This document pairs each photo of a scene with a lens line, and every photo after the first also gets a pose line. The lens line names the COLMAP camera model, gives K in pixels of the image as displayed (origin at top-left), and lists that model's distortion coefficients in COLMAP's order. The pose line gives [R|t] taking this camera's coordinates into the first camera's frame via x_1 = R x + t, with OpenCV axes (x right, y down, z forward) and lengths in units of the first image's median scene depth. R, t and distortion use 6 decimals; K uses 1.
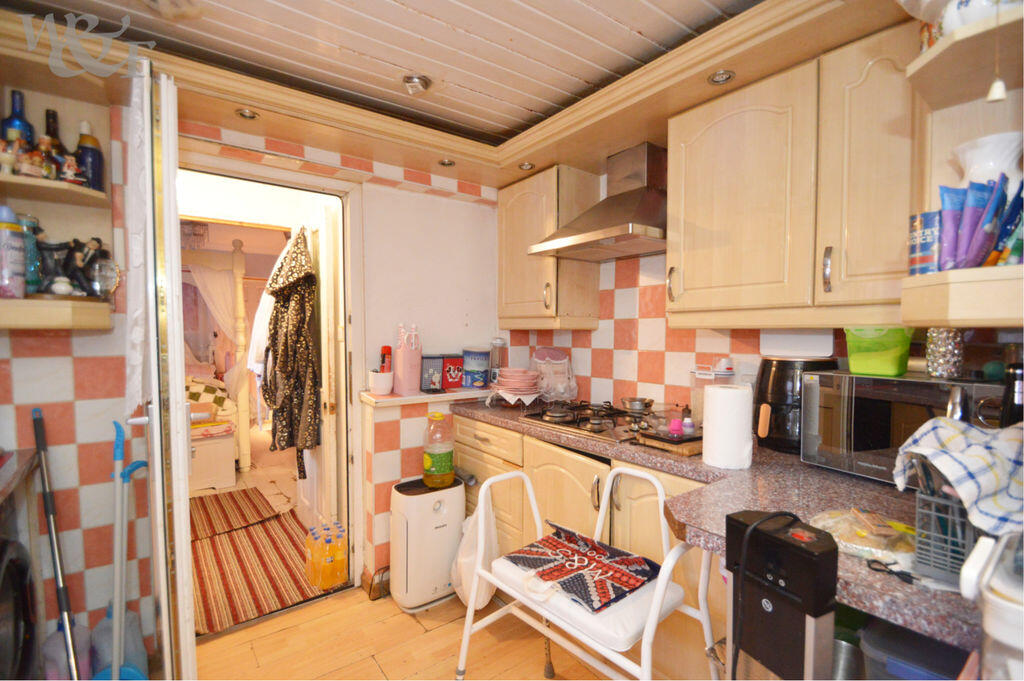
lens RADIAL K [[463.3, 0, 514.3], [0, 463.3, 353.4], [0, 0, 1]] dist [0.012279, -0.015009]
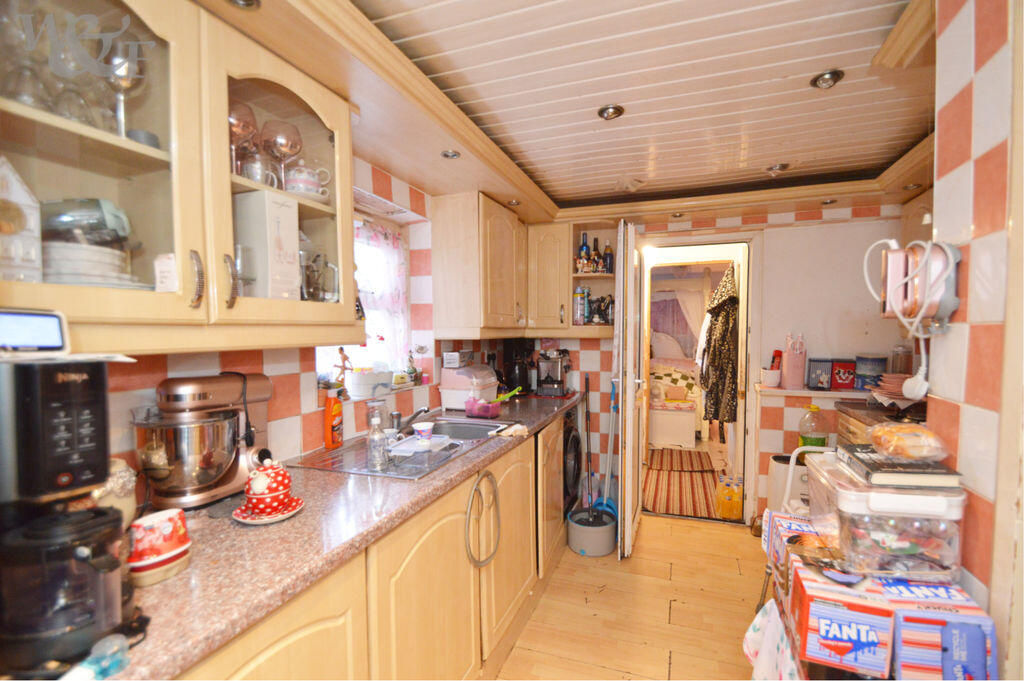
lens RADIAL K [[463.3, 0, 514.3], [0, 463.3, 353.4], [0, 0, 1]] dist [0.012279, -0.015009]
pose [[0.538705, 0.036126, -0.841720, 0.417895], [-0.036936, 0.999132, 0.019243, -0.004471], [0.841685, 0.020723, 0.539572, -0.321457]]
